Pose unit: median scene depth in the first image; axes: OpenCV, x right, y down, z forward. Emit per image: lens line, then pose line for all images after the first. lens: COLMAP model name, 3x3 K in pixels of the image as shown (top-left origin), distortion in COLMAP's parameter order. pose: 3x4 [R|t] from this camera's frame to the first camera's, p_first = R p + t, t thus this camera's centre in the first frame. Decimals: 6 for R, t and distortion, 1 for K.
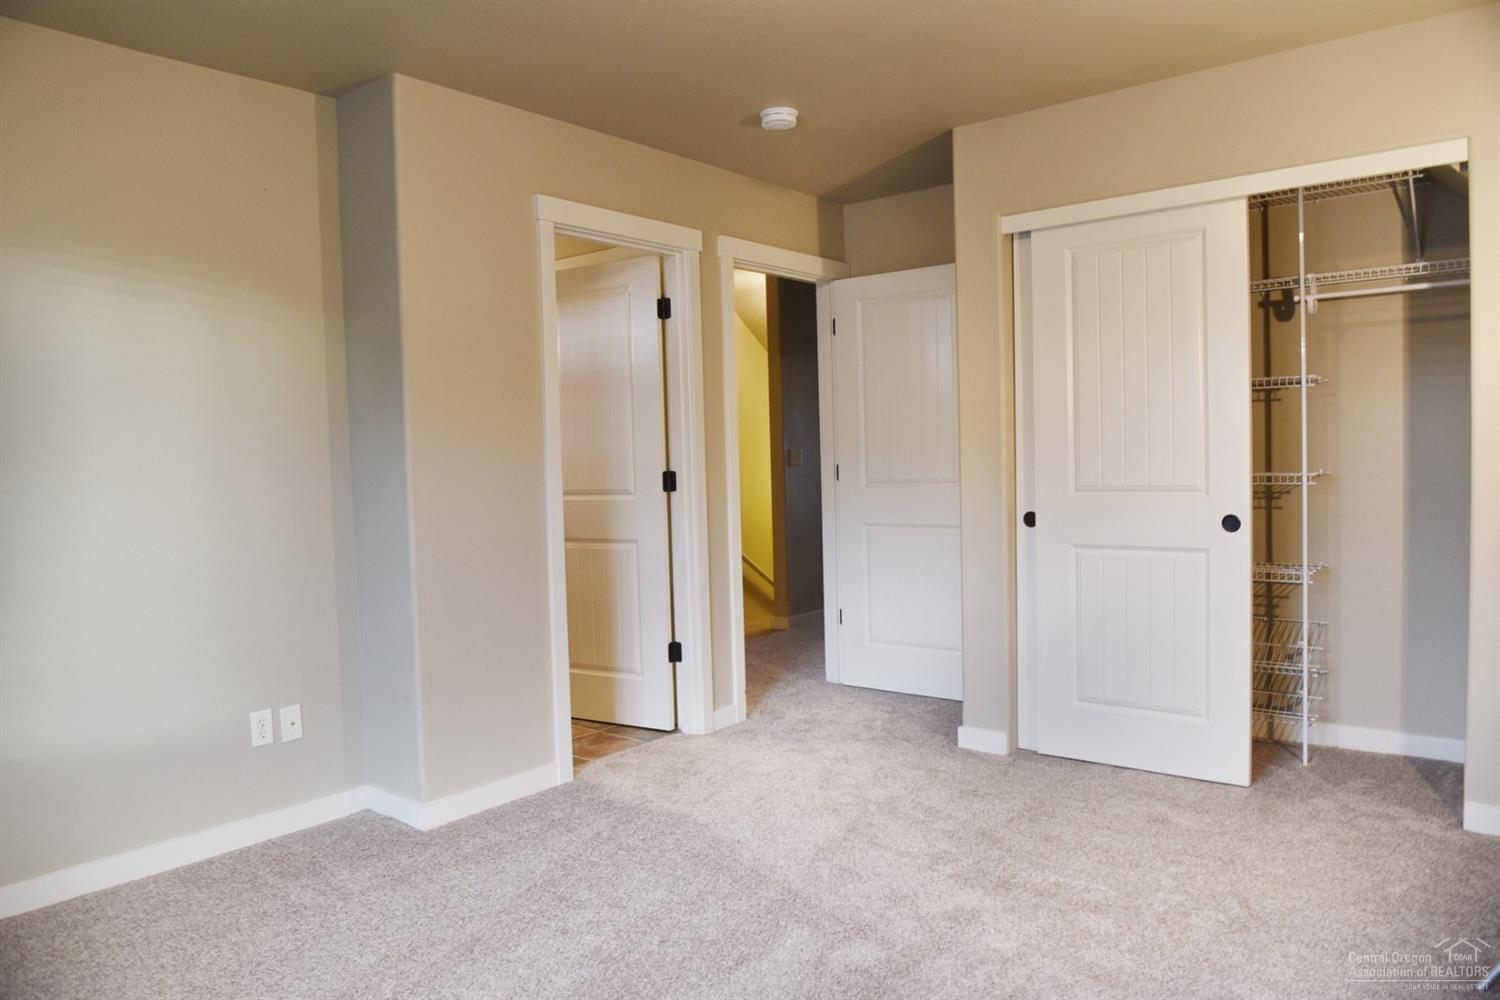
lens RADIAL K [[1021.4, 0, 750.0], [0, 1021.4, 500.0], [0, 0, 1]] dist [-0.042690, -0.000072]
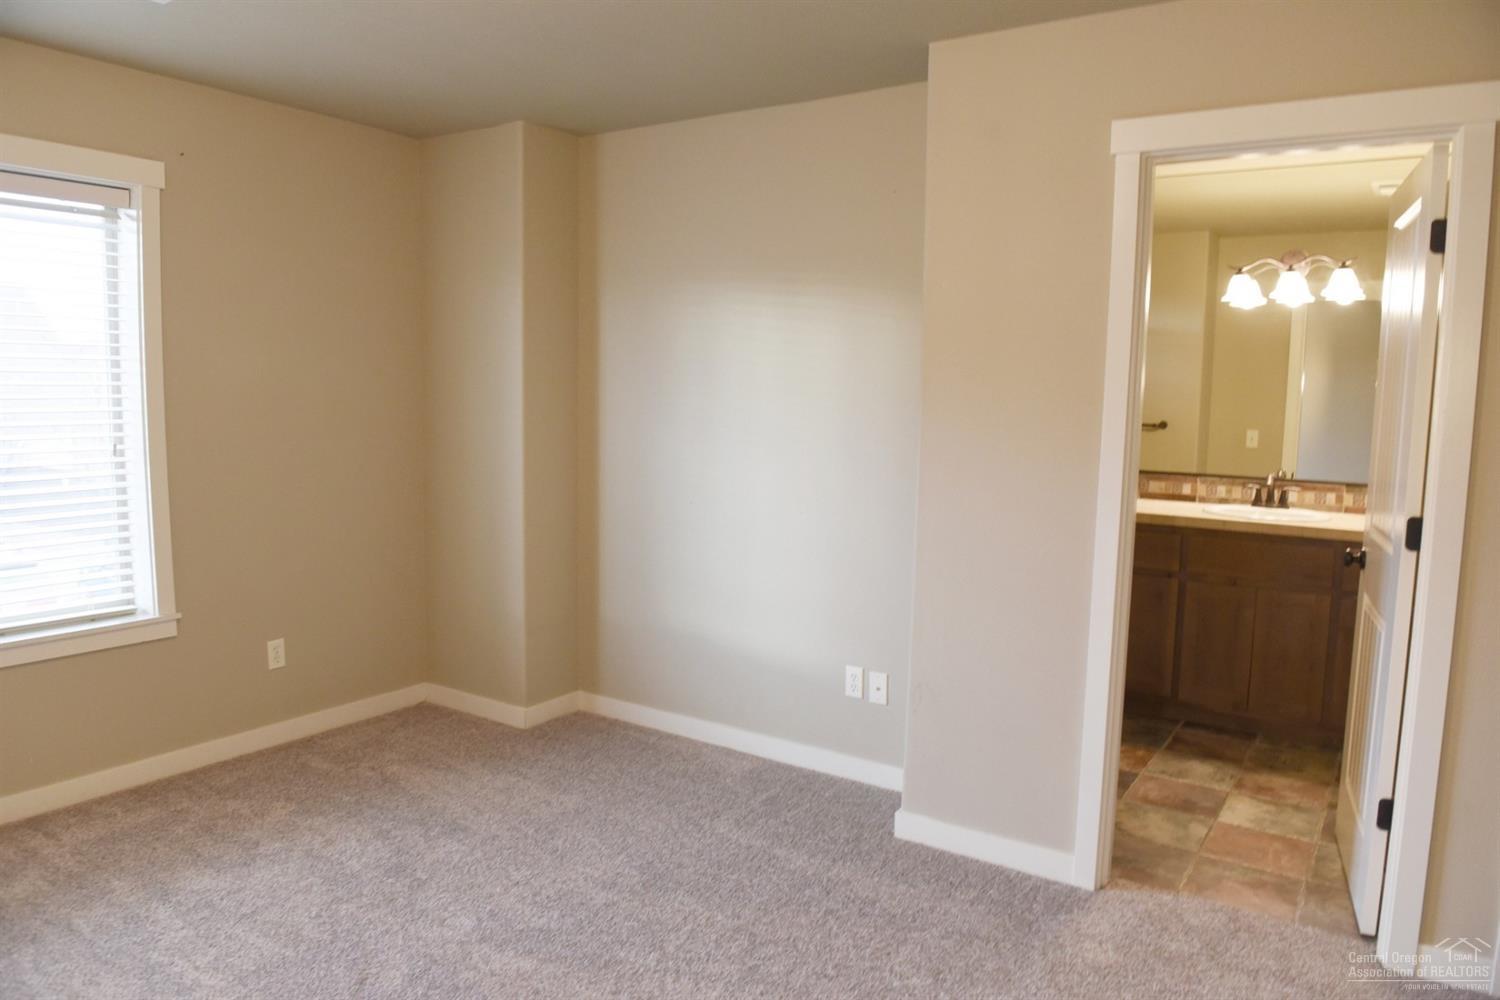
lens RADIAL K [[1021.4, 0, 750.0], [0, 1021.4, 500.0], [0, 0, 1]] dist [-0.042690, -0.000072]
pose [[0.102647, 0.136259, -0.985341, 0.598286], [-0.072688, 0.988953, 0.129186, -0.113676], [0.992058, 0.058362, 0.111417, 0.741387]]
